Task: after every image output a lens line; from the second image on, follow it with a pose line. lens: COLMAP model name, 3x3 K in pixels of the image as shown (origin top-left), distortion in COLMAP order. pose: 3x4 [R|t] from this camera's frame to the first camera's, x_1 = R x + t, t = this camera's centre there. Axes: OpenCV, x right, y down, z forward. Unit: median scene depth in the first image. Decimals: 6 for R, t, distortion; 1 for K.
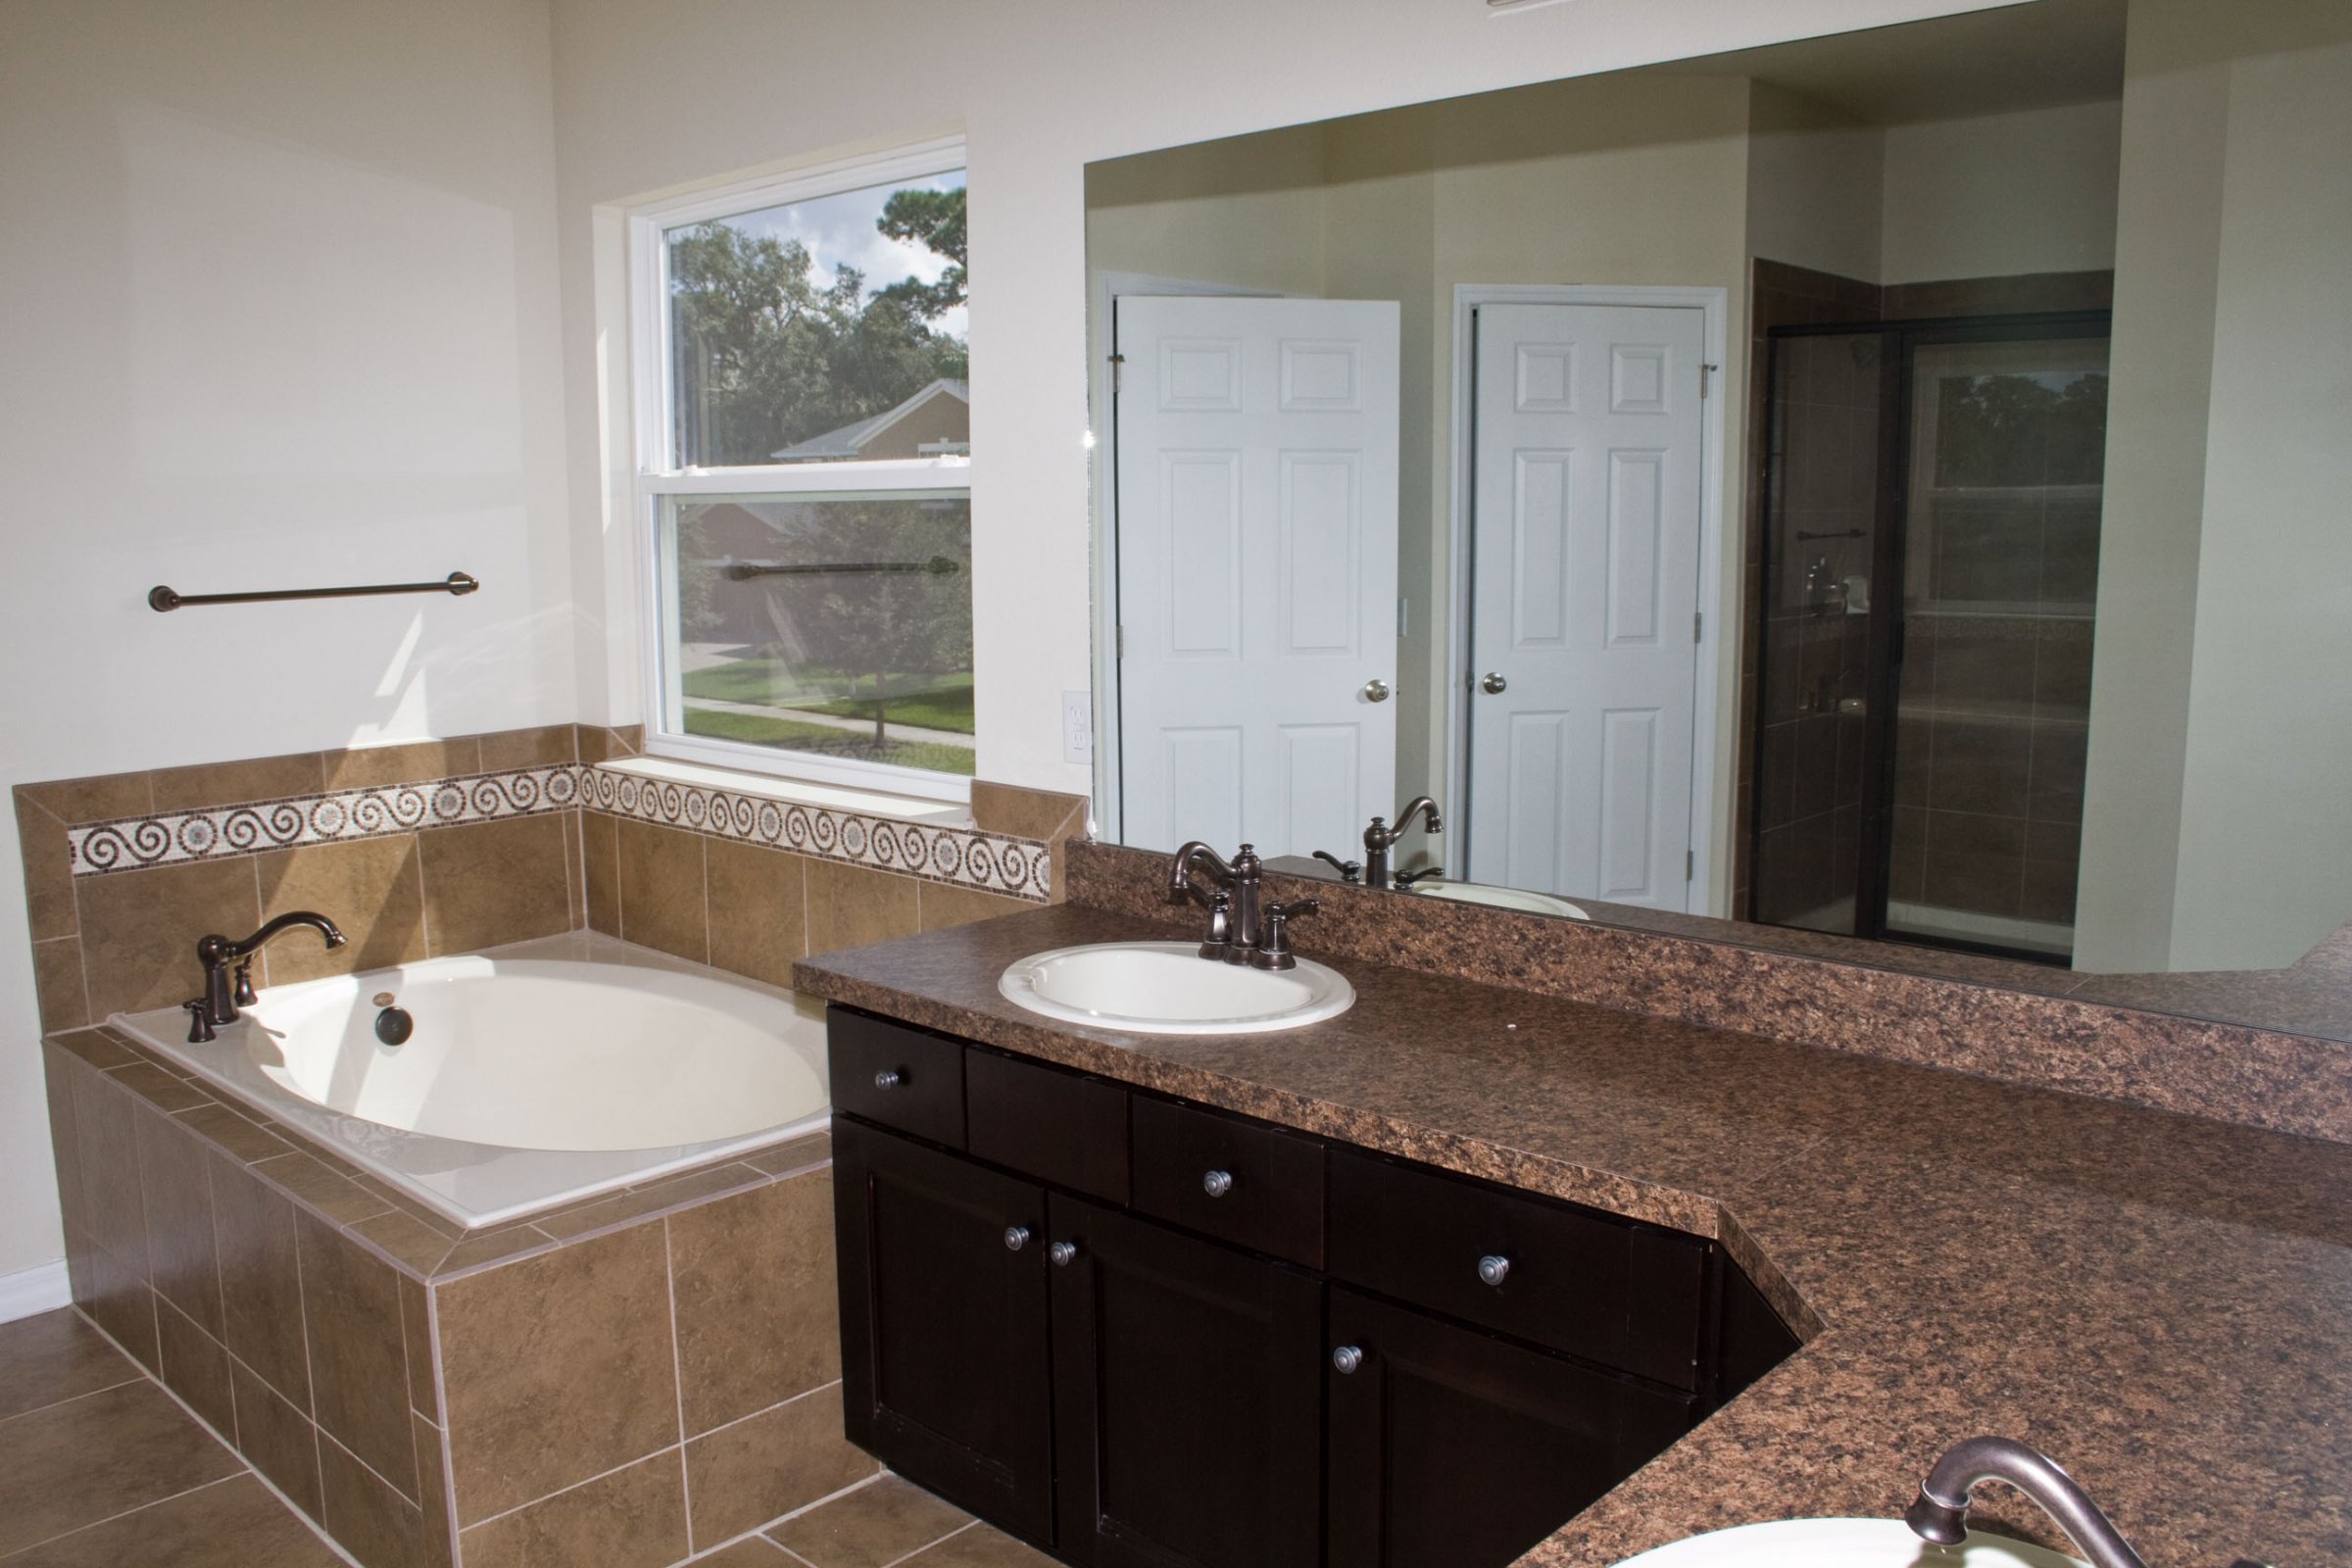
lens RADIAL K [[1880.7, 0, 1196.5], [0, 1880.7, 775.9], [0, 0, 1]] dist [-0.142148, 0.099828]
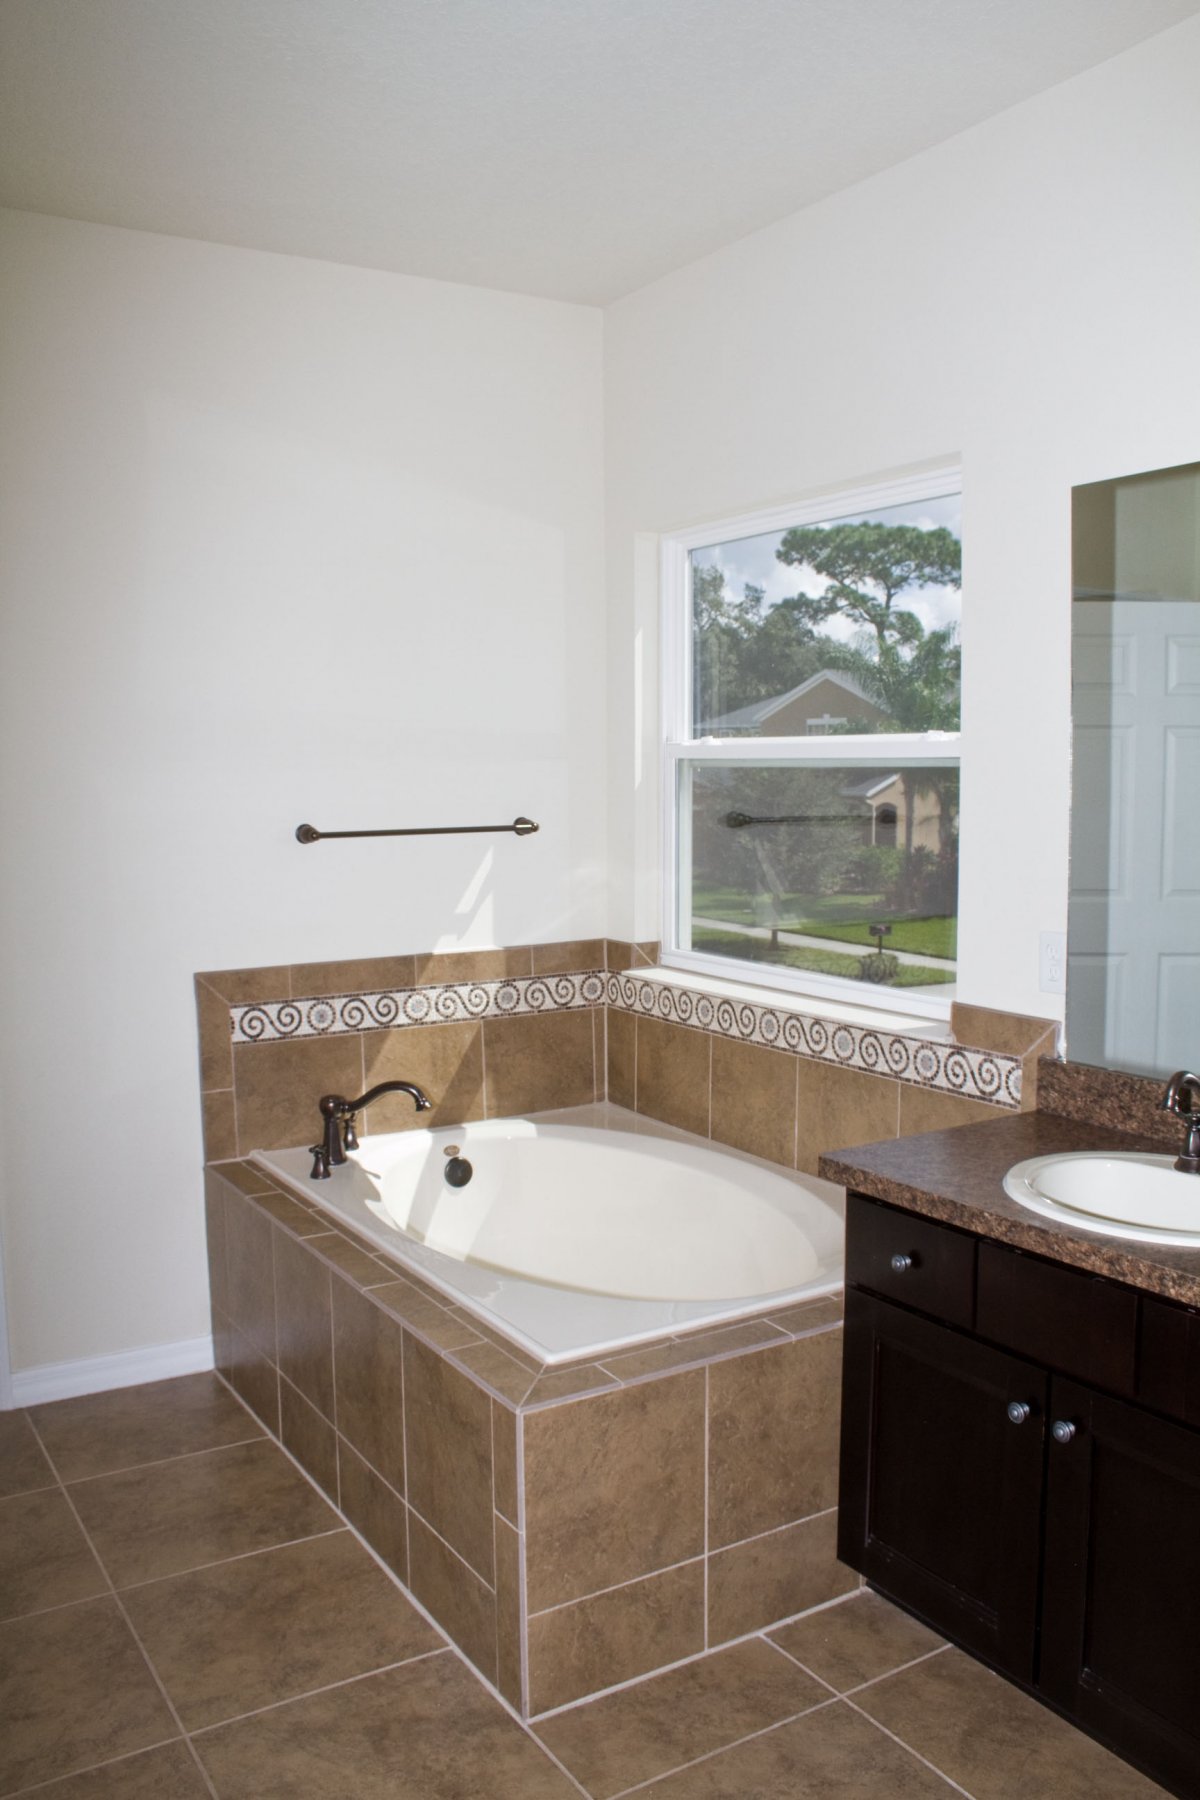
lens RADIAL K [[1439.3, 0, 671.2], [0, 1439.3, 882.5], [0, 0, 1]] dist [-0.142148, 0.099828]
pose [[0.972820, 0.021224, -0.230586, -0.085582], [-0.035522, 0.997682, -0.058036, -0.014295], [0.228820, 0.064650, 0.971320, 0.071639]]
